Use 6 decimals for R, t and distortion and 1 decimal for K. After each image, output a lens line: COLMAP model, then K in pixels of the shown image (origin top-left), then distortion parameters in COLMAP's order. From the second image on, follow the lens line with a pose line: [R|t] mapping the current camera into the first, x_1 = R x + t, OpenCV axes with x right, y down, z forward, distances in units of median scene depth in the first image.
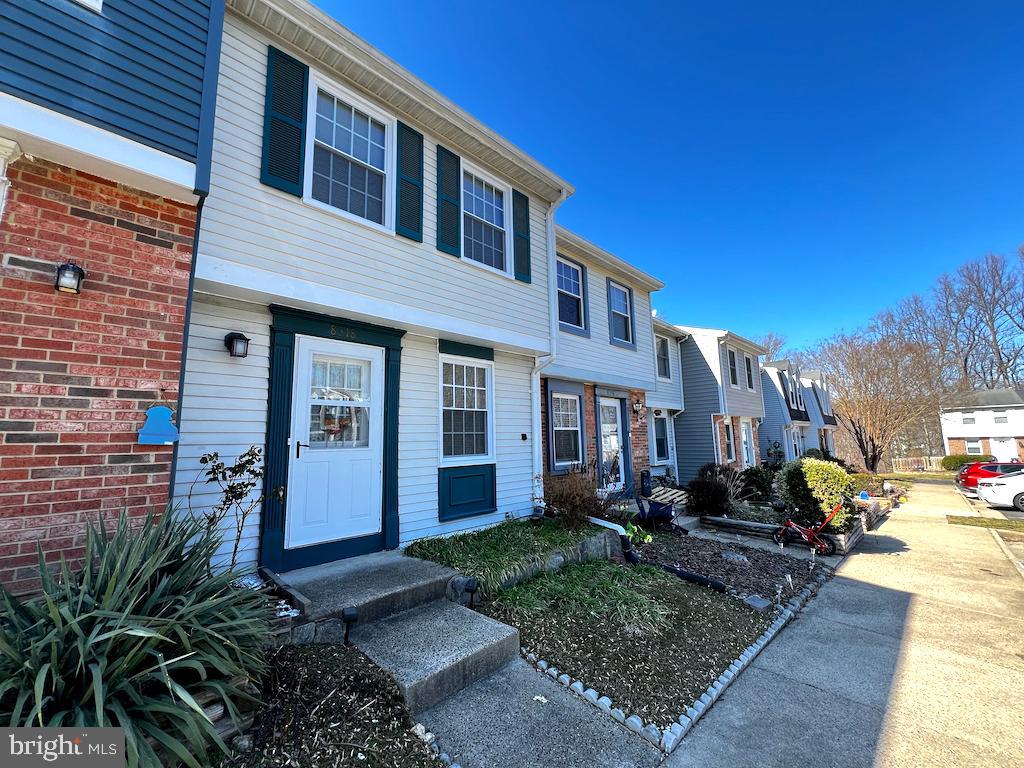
lens RADIAL K [[409.3, 0, 517.5], [0, 409.3, 382.9], [0, 0, 1]] dist [0.000809, -0.000274]
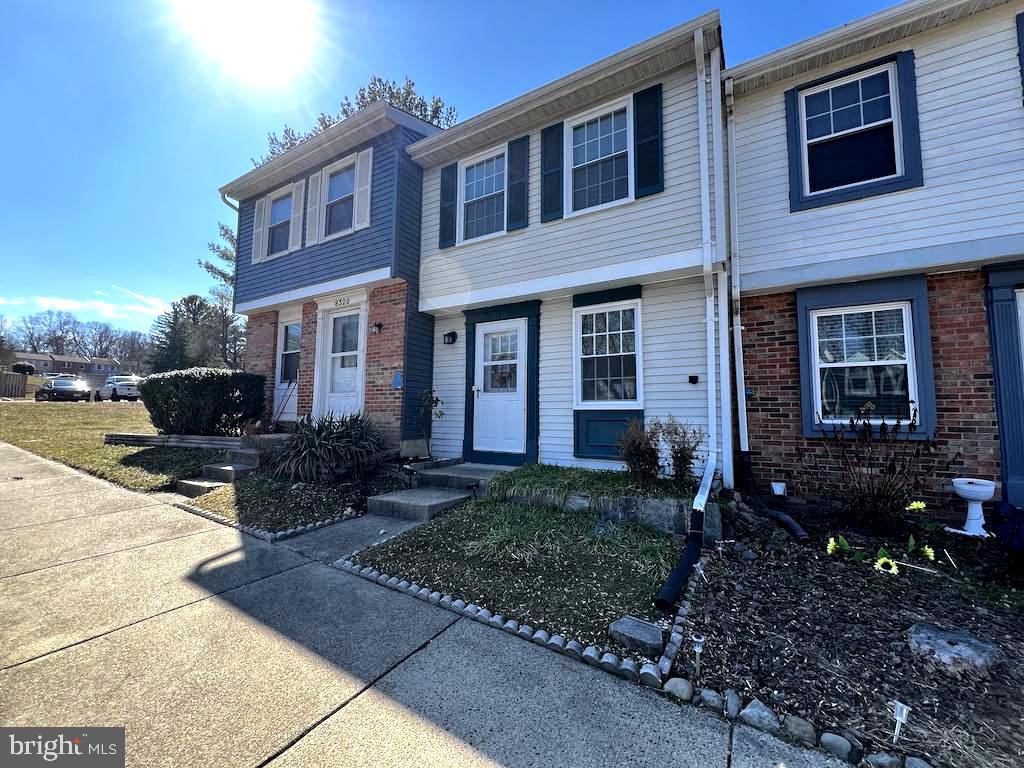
lens RADIAL K [[414.0, 0, 514.0], [0, 414.0, 382.0], [0, 0, 1]] dist [0.000894, -0.000780]
pose [[0.242761, -0.056721, -0.968426, 0.951697], [0.123788, 0.991939, -0.027068, 0.152963], [0.962156, -0.113308, 0.247826, 0.611231]]
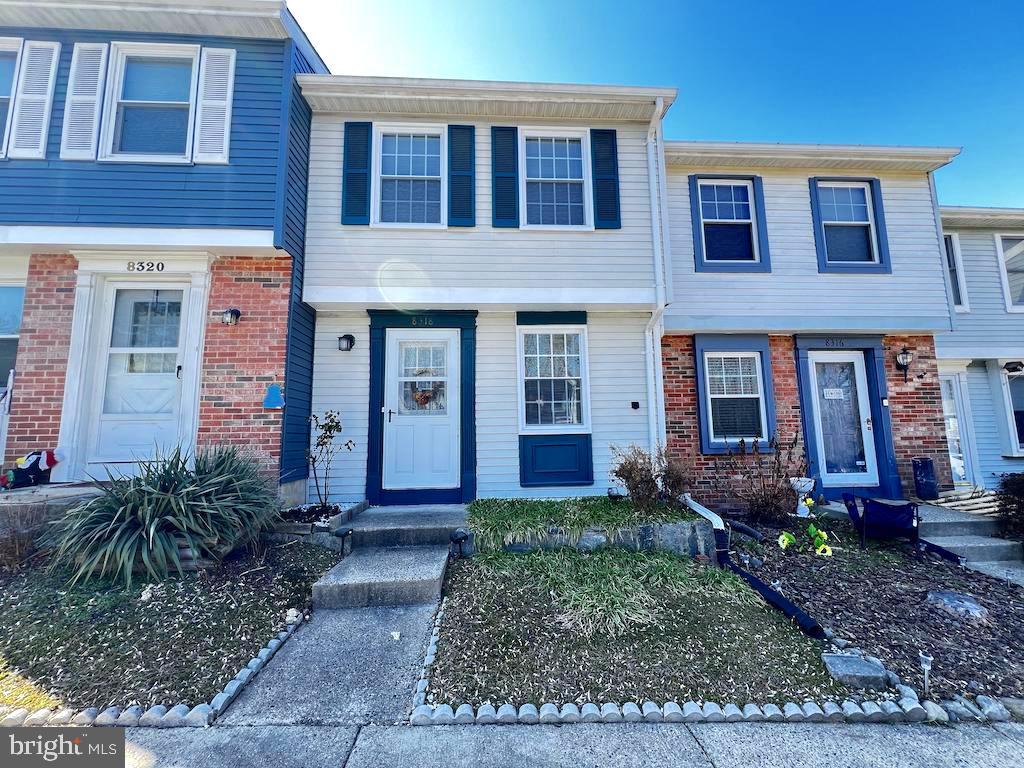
lens RADIAL K [[409.3, 0, 516.1], [0, 409.3, 383.7], [0, 0, 1]] dist [0.000809, -0.000274]
pose [[0.744460, -0.072685, -0.663699, 0.543399], [0.094339, 0.995535, -0.003208, 0.086293], [0.660968, -0.060224, 0.747993, 0.242868]]
